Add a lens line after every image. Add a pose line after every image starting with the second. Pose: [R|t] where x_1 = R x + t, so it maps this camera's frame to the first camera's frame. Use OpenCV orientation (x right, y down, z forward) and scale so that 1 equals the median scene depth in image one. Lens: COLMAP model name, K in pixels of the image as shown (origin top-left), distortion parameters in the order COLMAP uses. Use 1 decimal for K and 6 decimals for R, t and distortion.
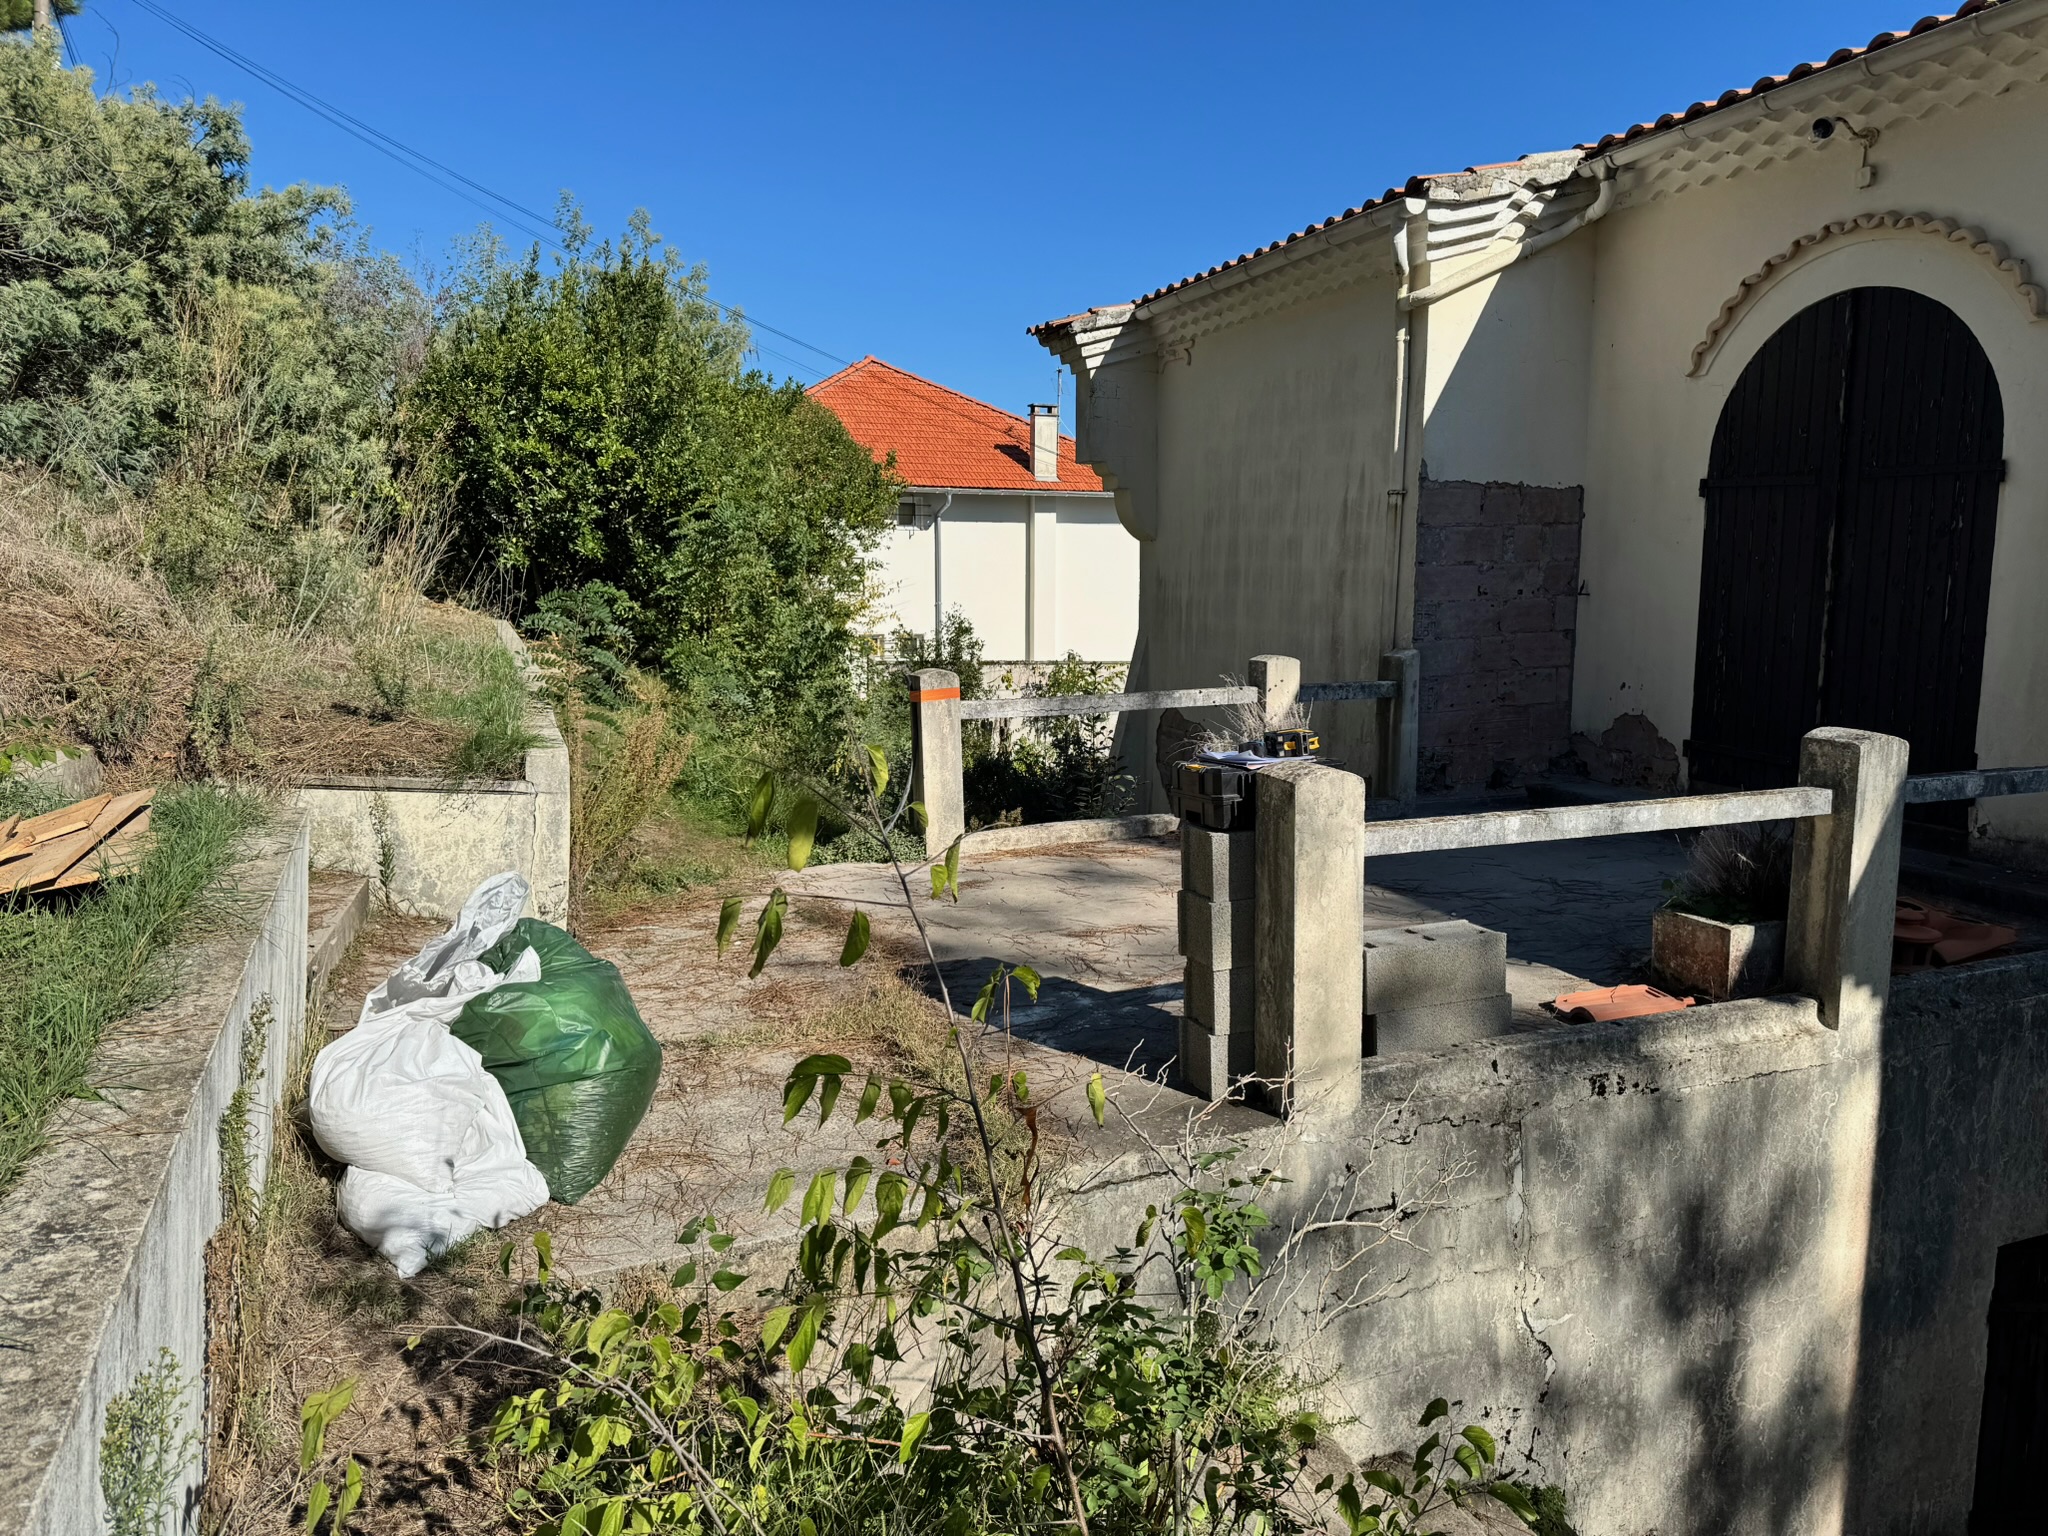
lens RADIAL K [[1418.5, 0, 943.8], [0, 1418.5, 797.7], [0, 0, 1]] dist [0.172405, -0.205945]
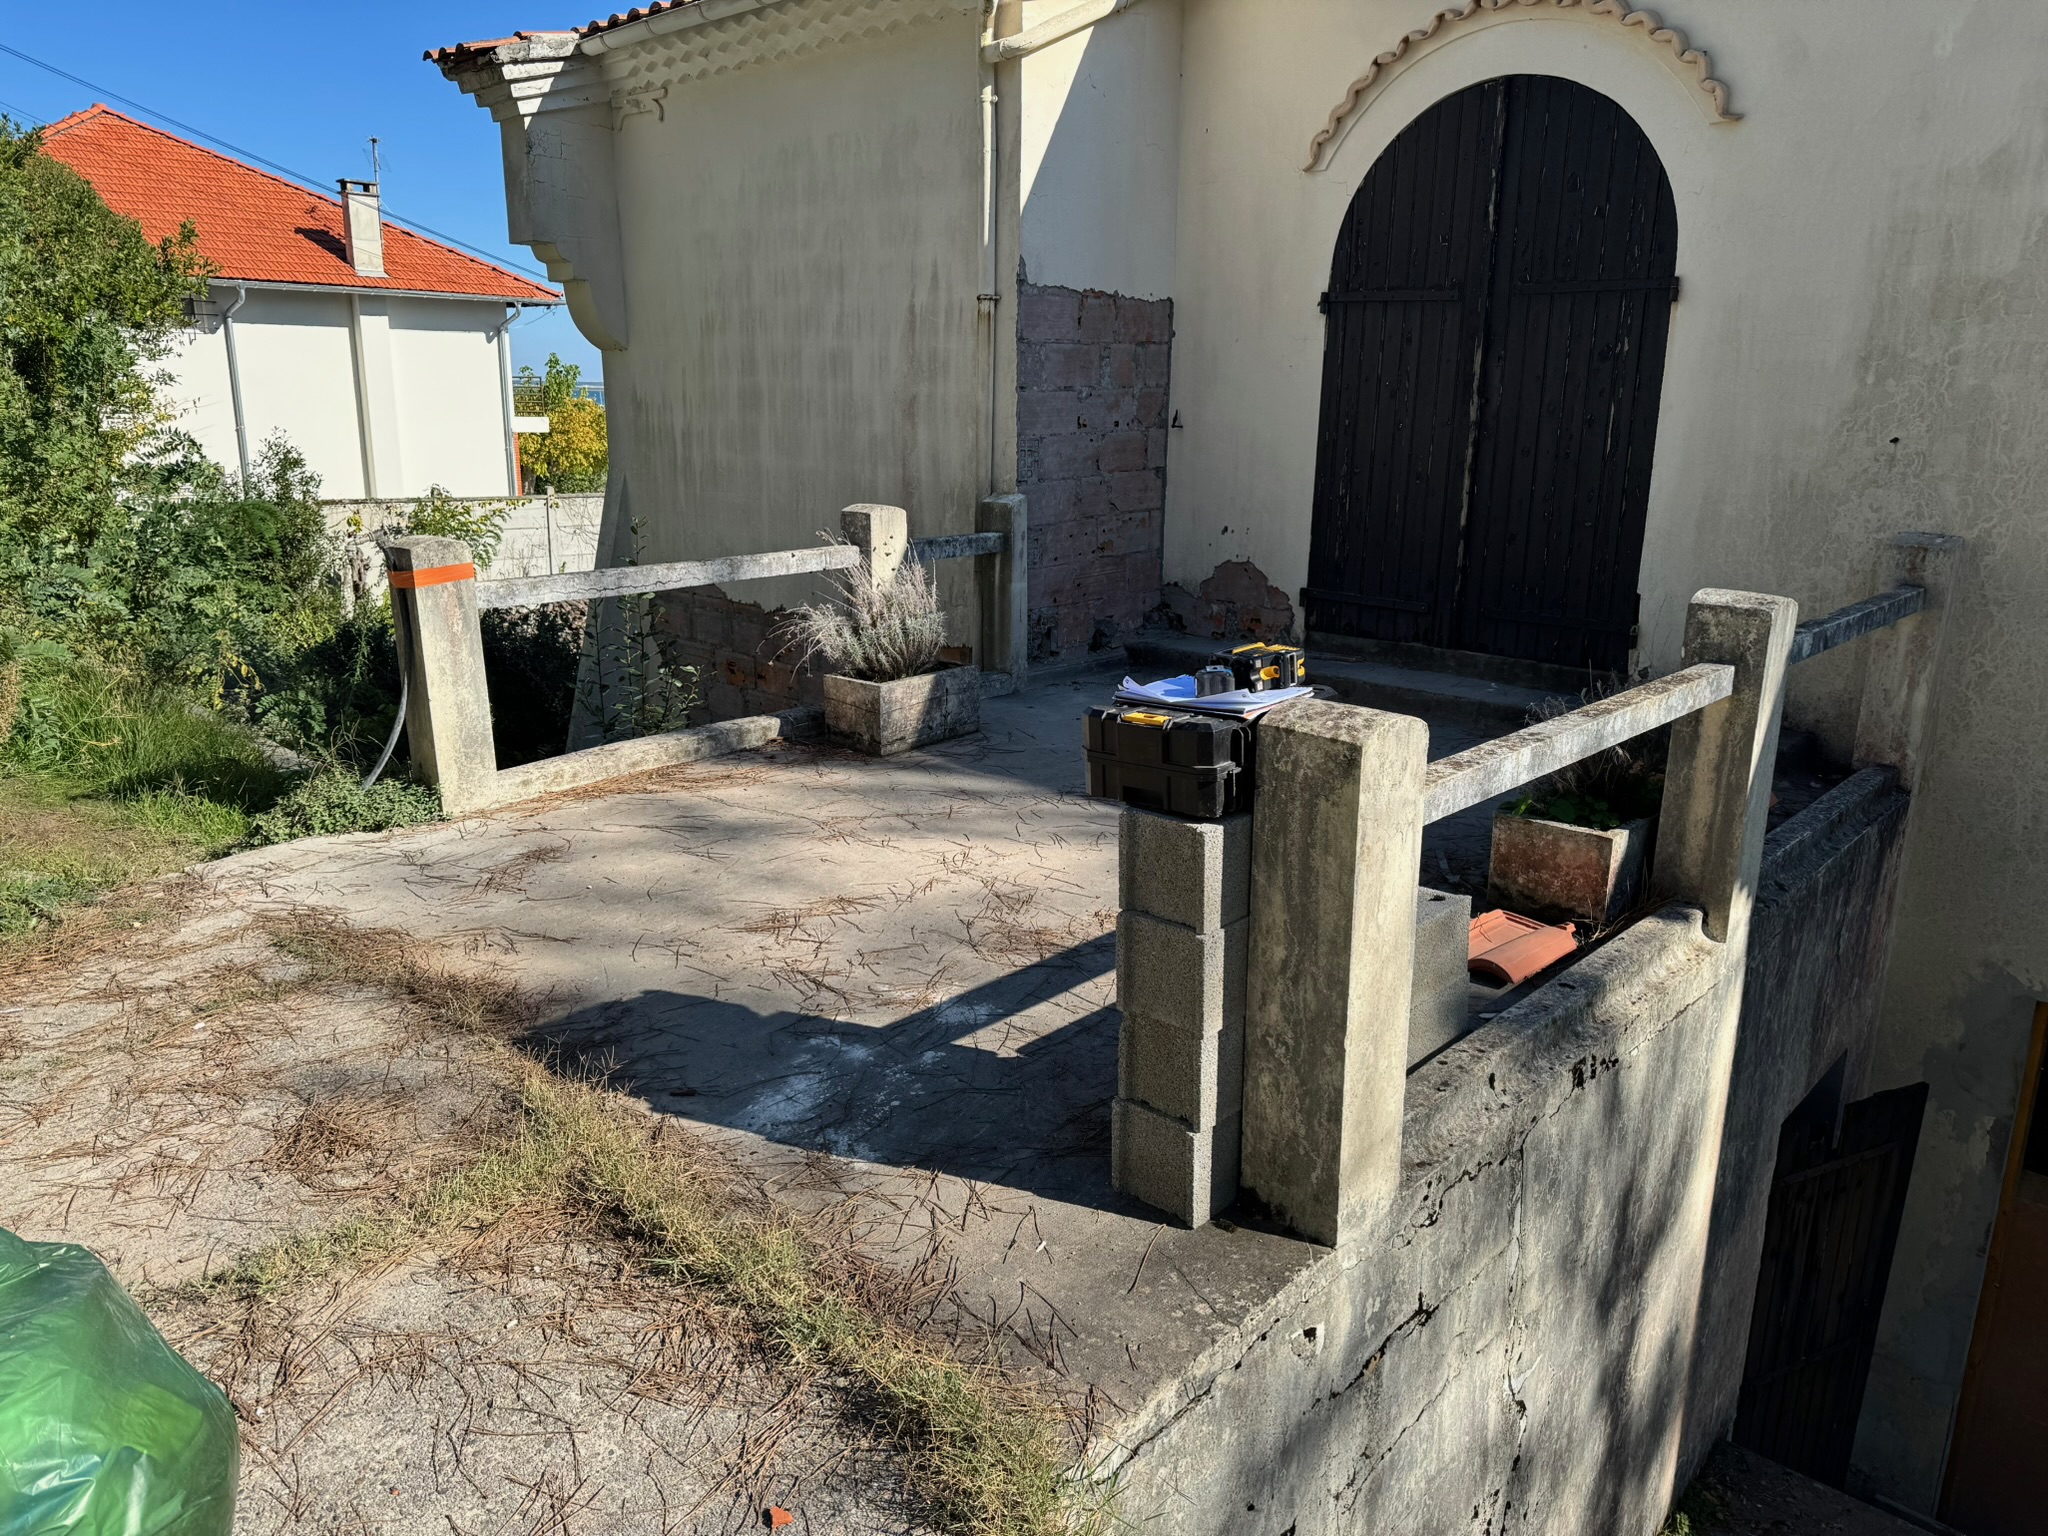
lens RADIAL K [[1455.9, 0, 969.5], [0, 1455.9, 778.3], [0, 0, 1]] dist [0.146781, -0.250798]
pose [[0.893915, -0.111173, 0.434231, -0.090277], [0.067624, 0.991115, 0.114536, -0.038859], [-0.443106, -0.073021, 0.893490, 0.245940]]
